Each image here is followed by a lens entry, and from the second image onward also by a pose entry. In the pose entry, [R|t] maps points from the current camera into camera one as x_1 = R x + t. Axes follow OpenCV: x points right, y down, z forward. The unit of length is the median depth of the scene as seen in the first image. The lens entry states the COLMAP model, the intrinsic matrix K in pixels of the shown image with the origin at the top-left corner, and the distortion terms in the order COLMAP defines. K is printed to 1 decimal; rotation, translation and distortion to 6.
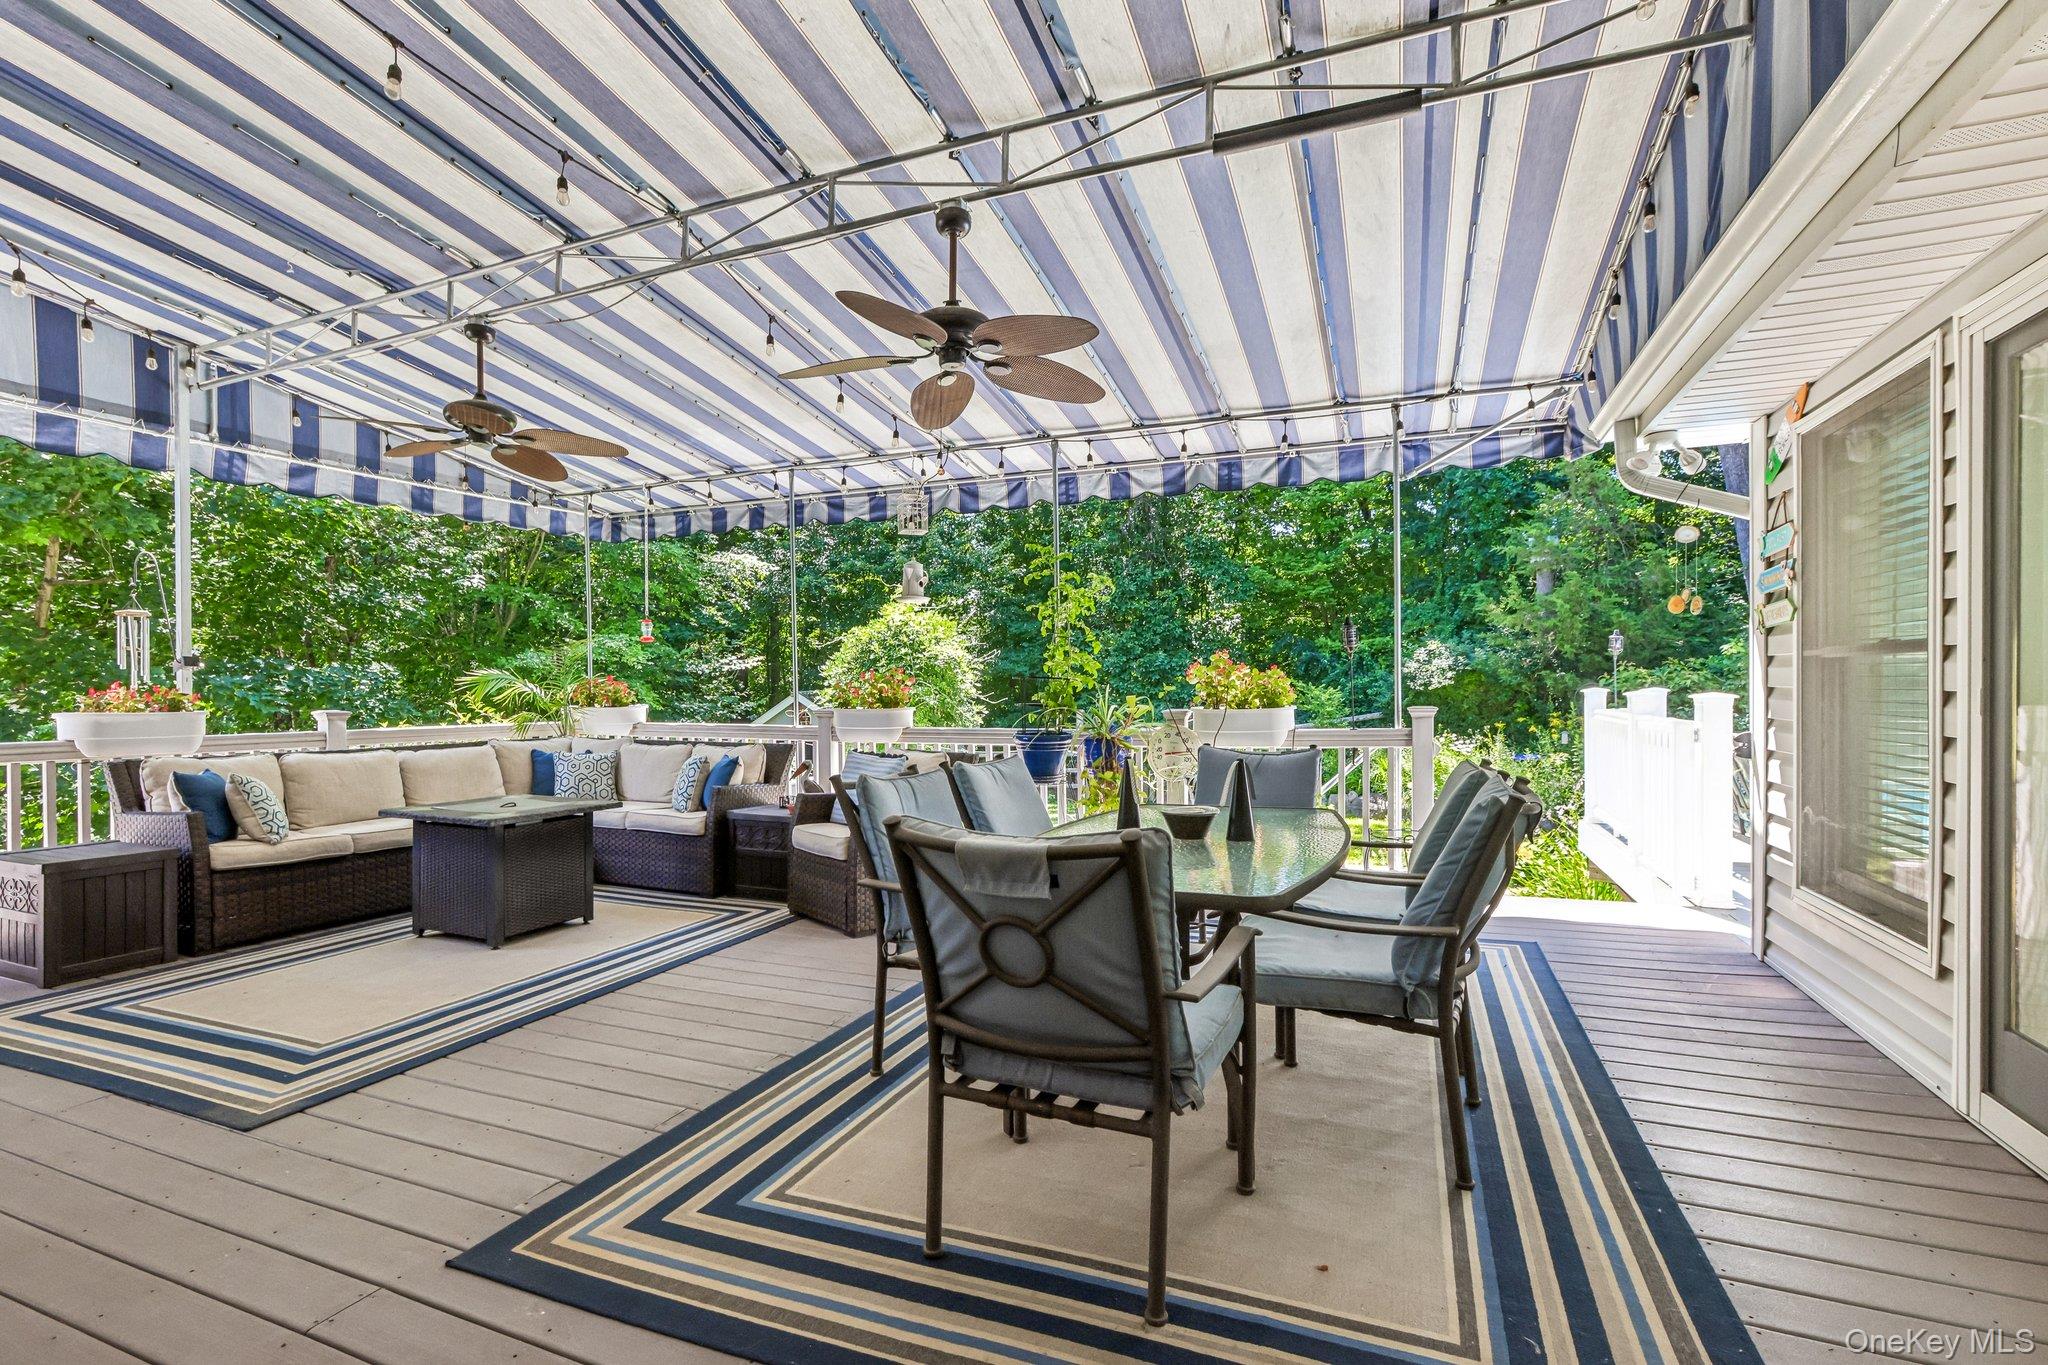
lens RADIAL K [[935.8, 0, 1038.7], [0, 935.8, 686.9], [0, 0, 1]] dist [-0.048878, 0.018166]
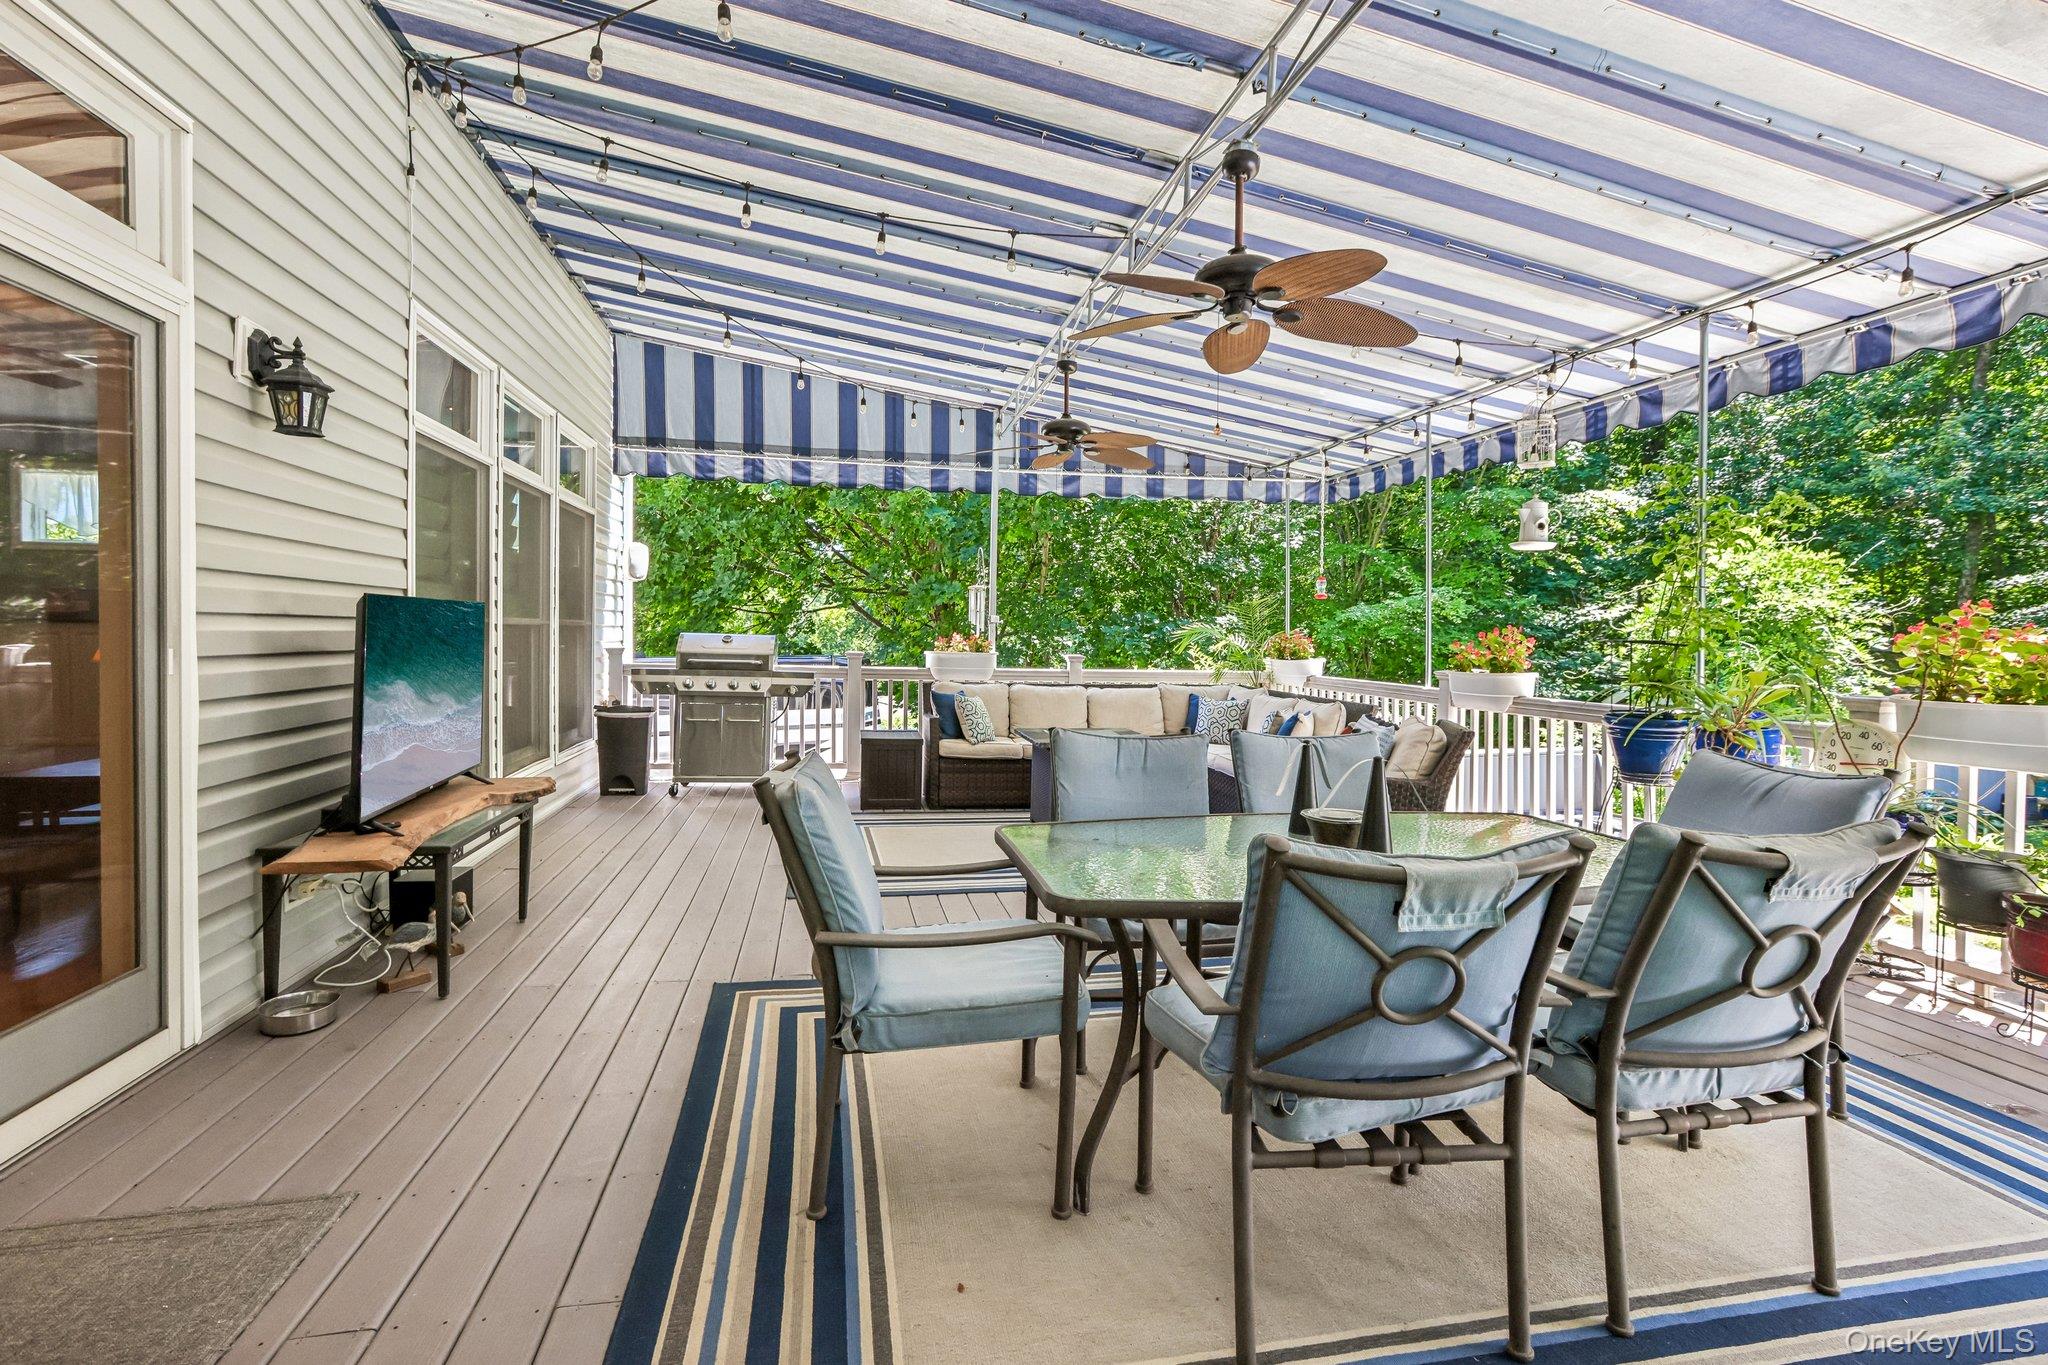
lens RADIAL K [[935.8, 0, 992.7], [0, 935.8, 644.8], [0, 0, 1]] dist [-0.048878, 0.018166]
pose [[0.531172, 0.023091, -0.846949, 0.311133], [-0.015232, 0.999727, 0.017703, -0.011253], [0.847127, 0.003497, 0.531379, 0.149616]]
